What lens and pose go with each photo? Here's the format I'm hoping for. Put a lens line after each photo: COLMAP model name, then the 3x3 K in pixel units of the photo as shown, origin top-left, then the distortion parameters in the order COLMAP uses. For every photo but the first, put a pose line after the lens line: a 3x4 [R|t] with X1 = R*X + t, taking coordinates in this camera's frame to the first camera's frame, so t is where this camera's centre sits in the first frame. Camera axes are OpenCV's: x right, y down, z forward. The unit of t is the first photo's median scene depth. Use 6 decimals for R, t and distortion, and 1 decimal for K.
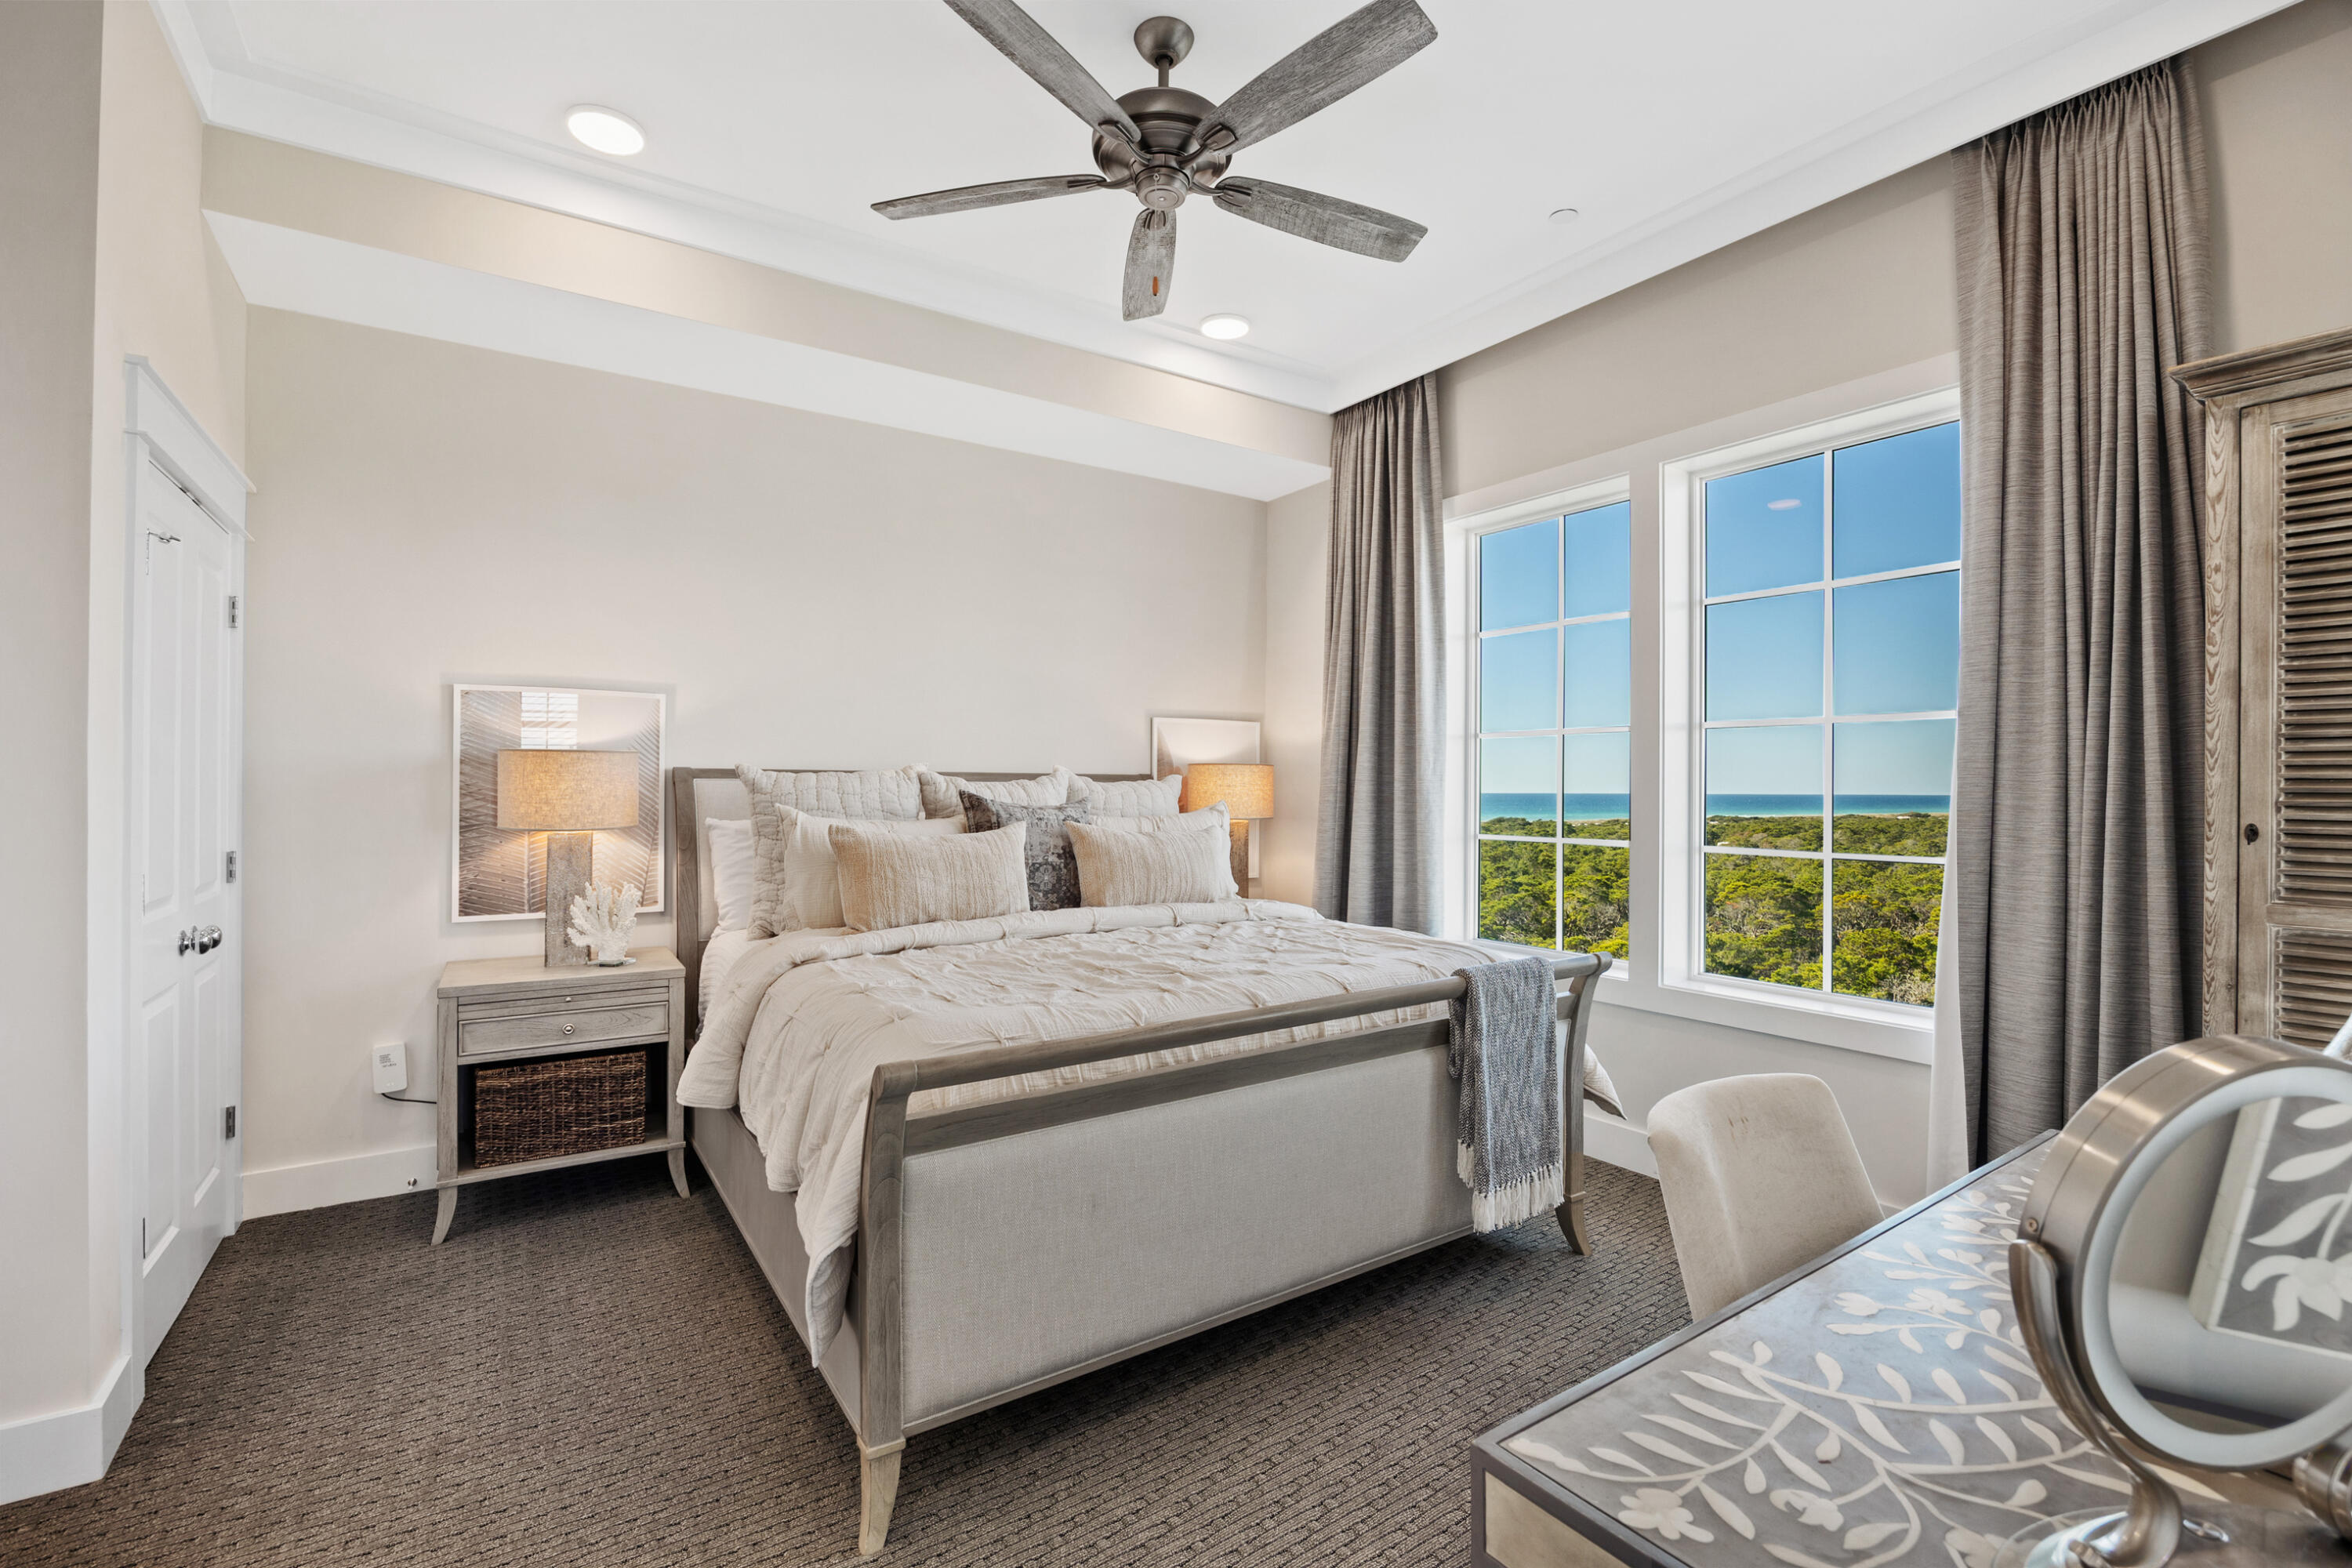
lens RADIAL K [[1032.7, 0, 1174.5], [0, 1032.7, 783.7], [0, 0, 1]] dist [-0.017176, -0.000196]
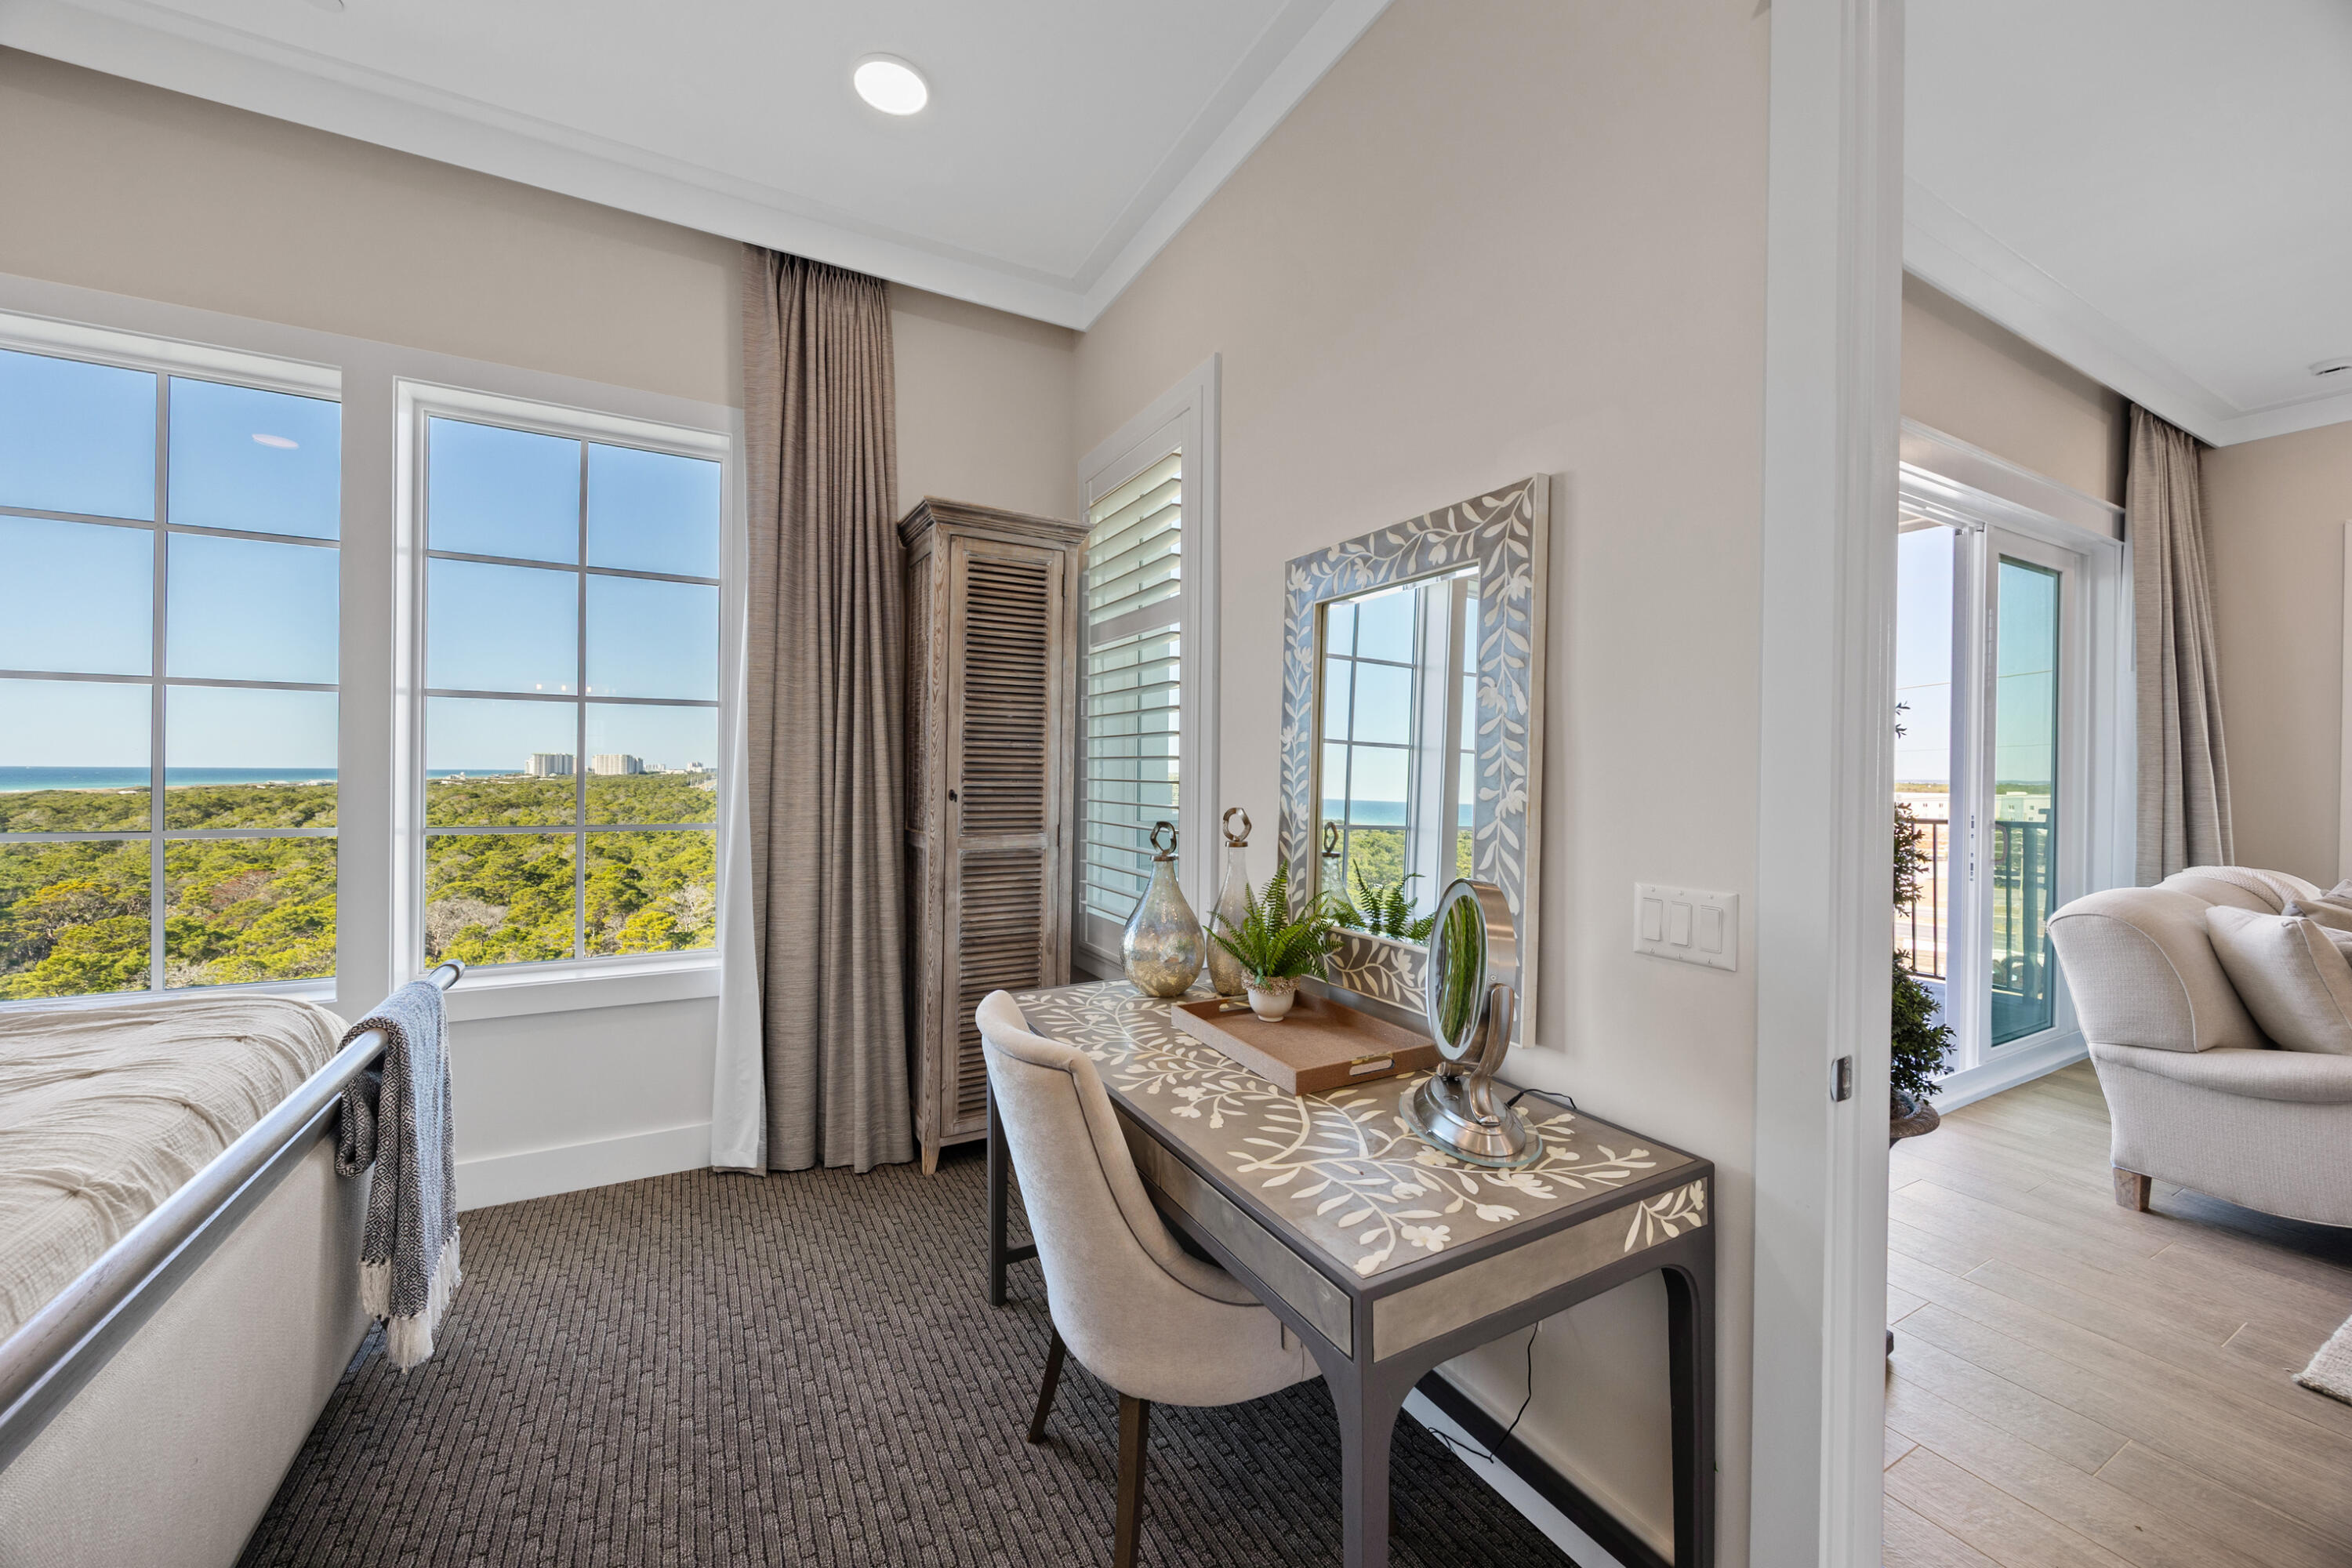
lens RADIAL K [[906.1, 0, 1176.1], [0, 906.1, 779.1], [0, 0, 1]] dist [-0.001221, 0.000129]
pose [[0.082172, -0.009245, 0.996575, -0.377808], [-0.014194, 0.999845, 0.010446, 0.002059], [-0.996517, -0.015004, 0.082028, 0.518299]]
